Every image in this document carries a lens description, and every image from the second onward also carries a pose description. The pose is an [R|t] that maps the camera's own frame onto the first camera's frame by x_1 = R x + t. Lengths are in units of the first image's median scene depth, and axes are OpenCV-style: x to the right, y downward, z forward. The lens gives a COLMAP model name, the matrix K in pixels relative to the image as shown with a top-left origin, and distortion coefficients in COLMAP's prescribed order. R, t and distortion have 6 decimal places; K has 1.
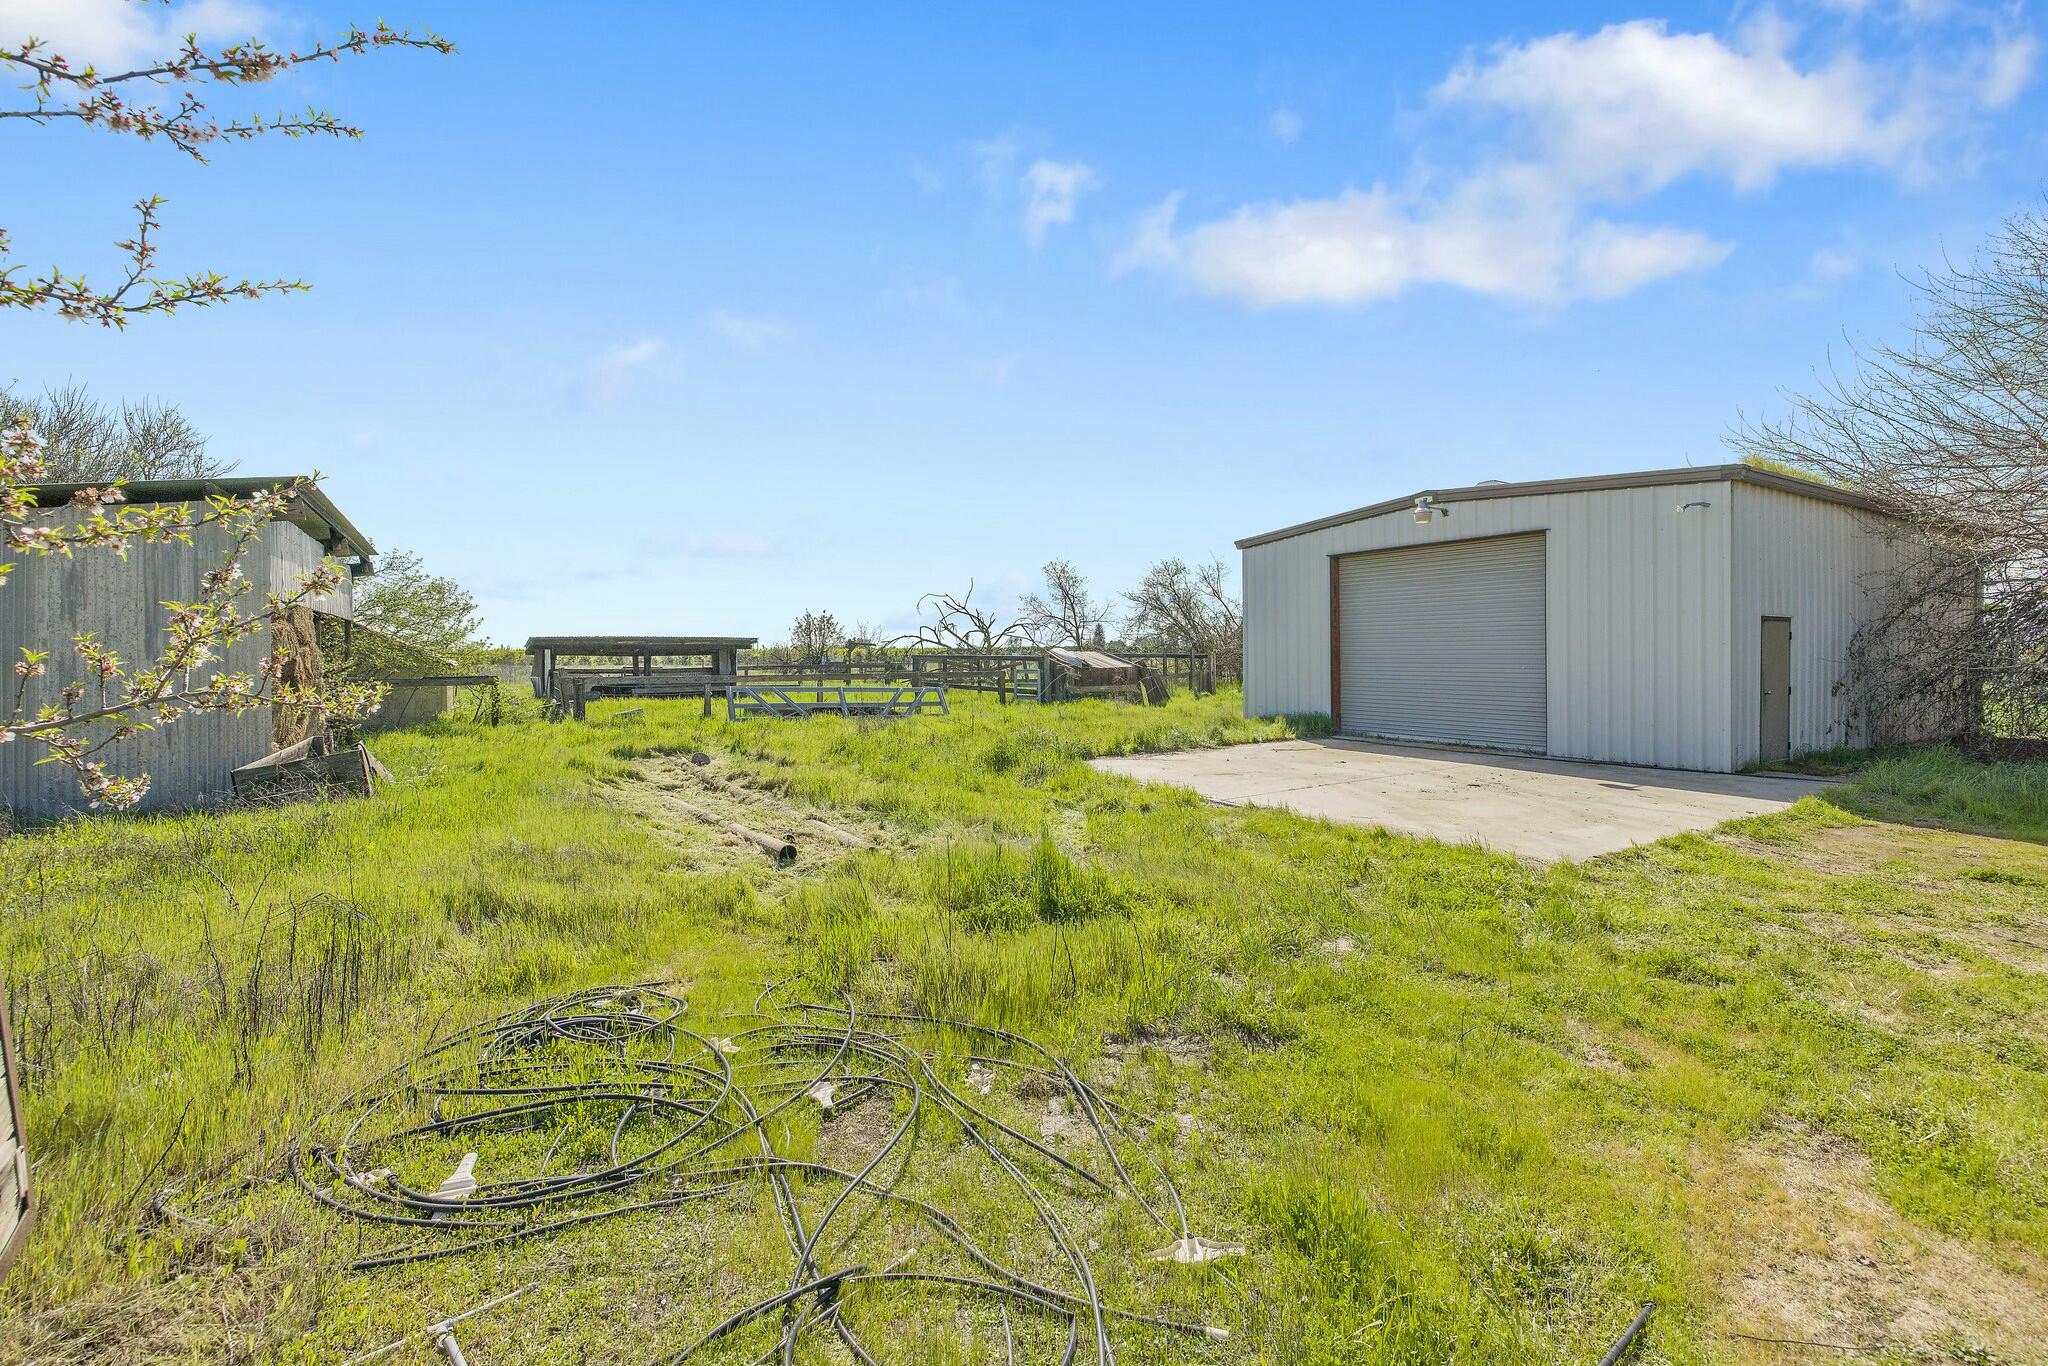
lens RADIAL K [[883.2, 0, 1022.9], [0, 883.2, 661.8], [0, 0, 1]] dist [-0.001527, -0.000213]
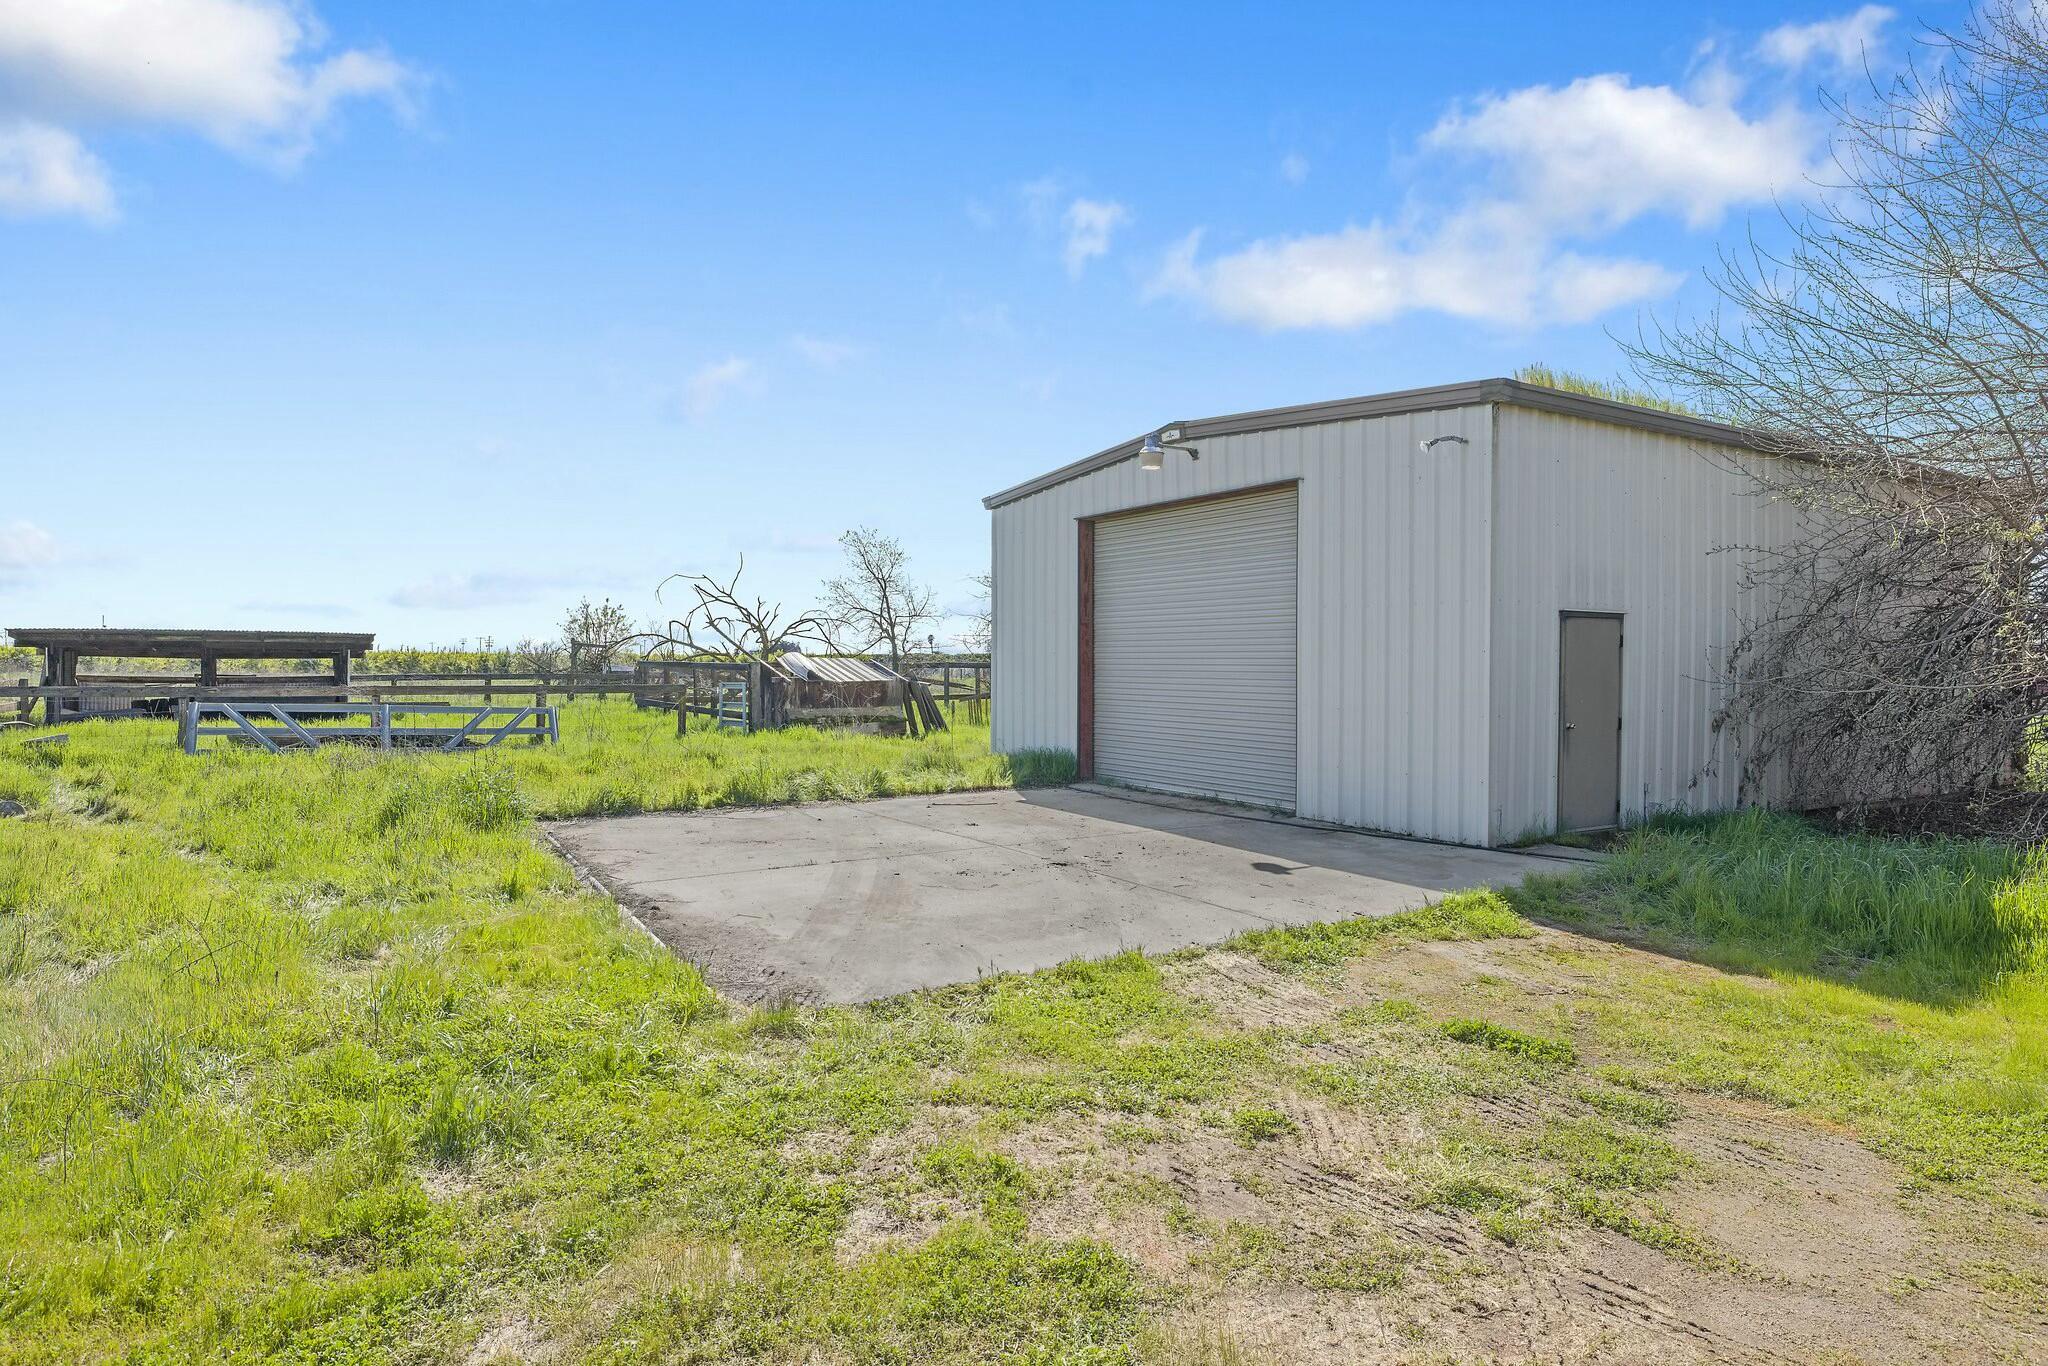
lens RADIAL K [[1204.6, 0, 1023.7], [0, 1204.6, 689.7], [0, 0, 1]] dist [-0.022435, -0.000197]
pose [[0.999939, 0.010310, 0.003944, 0.309623], [-0.010357, 0.999872, 0.012216, 0.000333], [-0.003817, -0.012256, 0.999918, 0.072626]]
